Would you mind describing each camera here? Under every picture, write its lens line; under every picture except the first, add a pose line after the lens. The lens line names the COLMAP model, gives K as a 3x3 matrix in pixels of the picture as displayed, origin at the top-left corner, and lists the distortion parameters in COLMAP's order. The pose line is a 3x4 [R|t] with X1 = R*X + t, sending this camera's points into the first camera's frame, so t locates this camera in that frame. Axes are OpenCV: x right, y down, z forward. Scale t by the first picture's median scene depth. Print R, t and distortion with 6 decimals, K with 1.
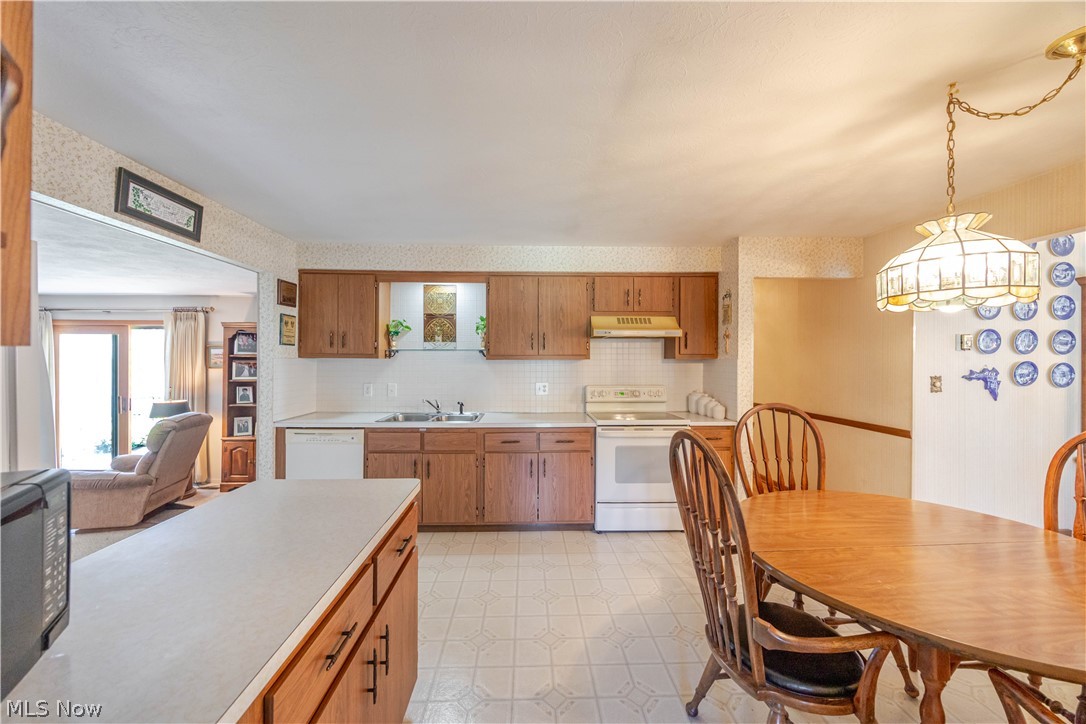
lens RADIAL K [[411.2, 0, 538.4], [0, 411.2, 359.3], [0, 0, 1]] dist [-0.002548, -0.000645]
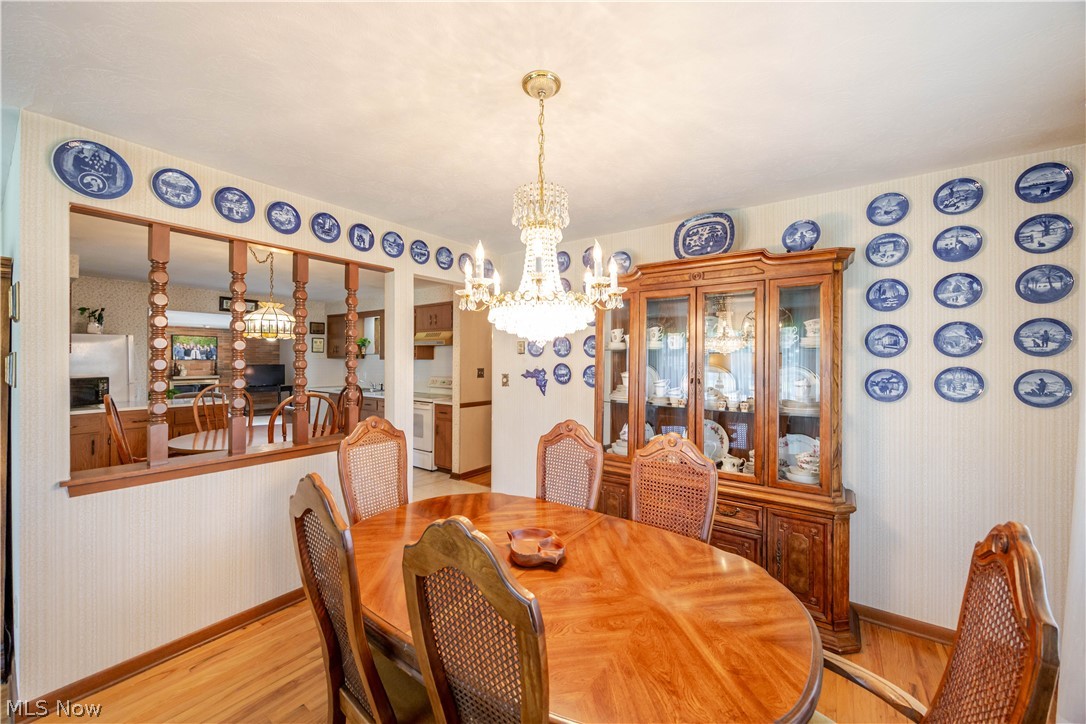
lens RADIAL K [[411.2, 0, 540.2], [0, 411.2, 360.1], [0, 0, 1]] dist [-0.002548, -0.000645]
pose [[0.789874, 0.007316, -0.613225, 1.870572], [-0.007295, 0.999970, 0.002533, -0.007753], [0.613225, 0.002473, 0.789904, 0.009054]]
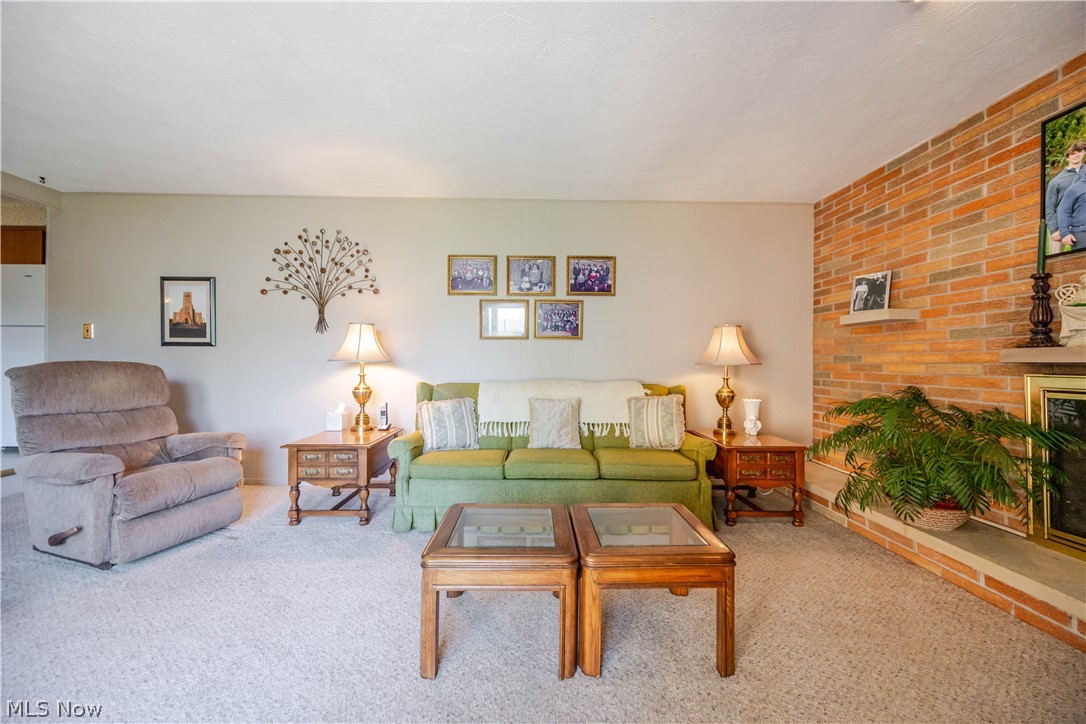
lens RADIAL K [[411.2, 0, 543.2], [0, 411.2, 361.1], [0, 0, 1]] dist [-0.002548, -0.000645]
pose [[-0.999985, -0.001751, 0.005115, -2.063377], [-0.001783, 0.999979, -0.006172, 0.190385], [-0.005104, -0.006181, -0.999968, 1.517537]]
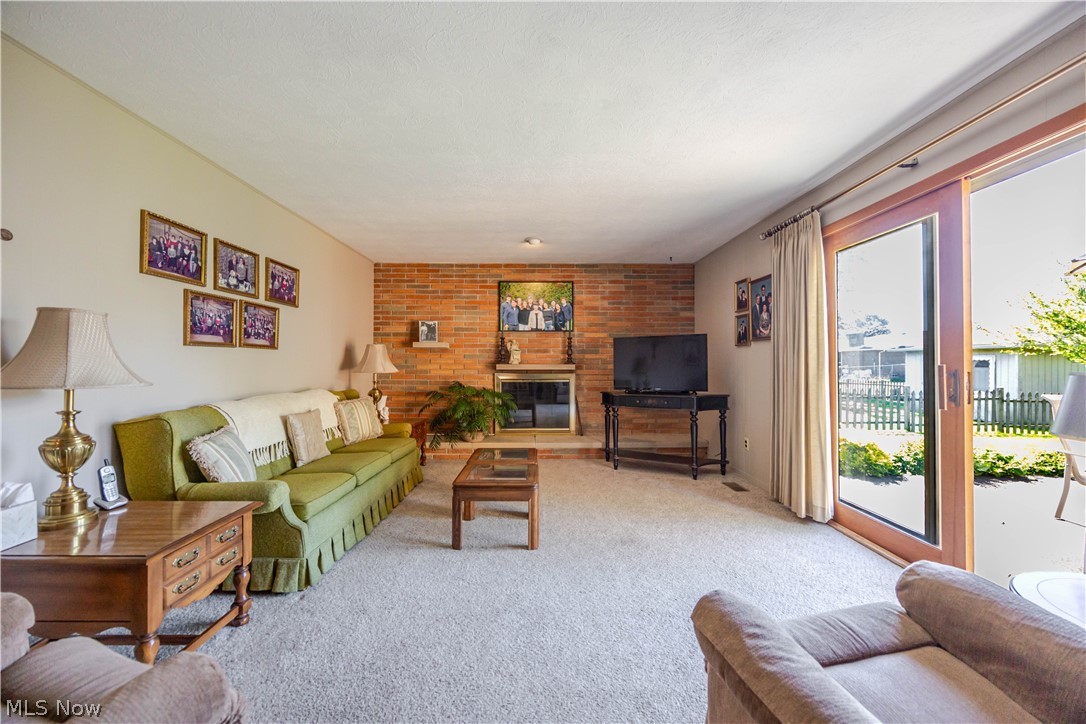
lens RADIAL K [[411.2, 0, 541.5], [0, 411.2, 357.6], [0, 0, 1]] dist [-0.002548, -0.000645]
pose [[-0.019222, -0.010337, -0.999762, -1.073621], [0.000097, 0.999947, -0.010341, 0.155295], [0.999815, -0.000296, -0.019220, 1.081607]]
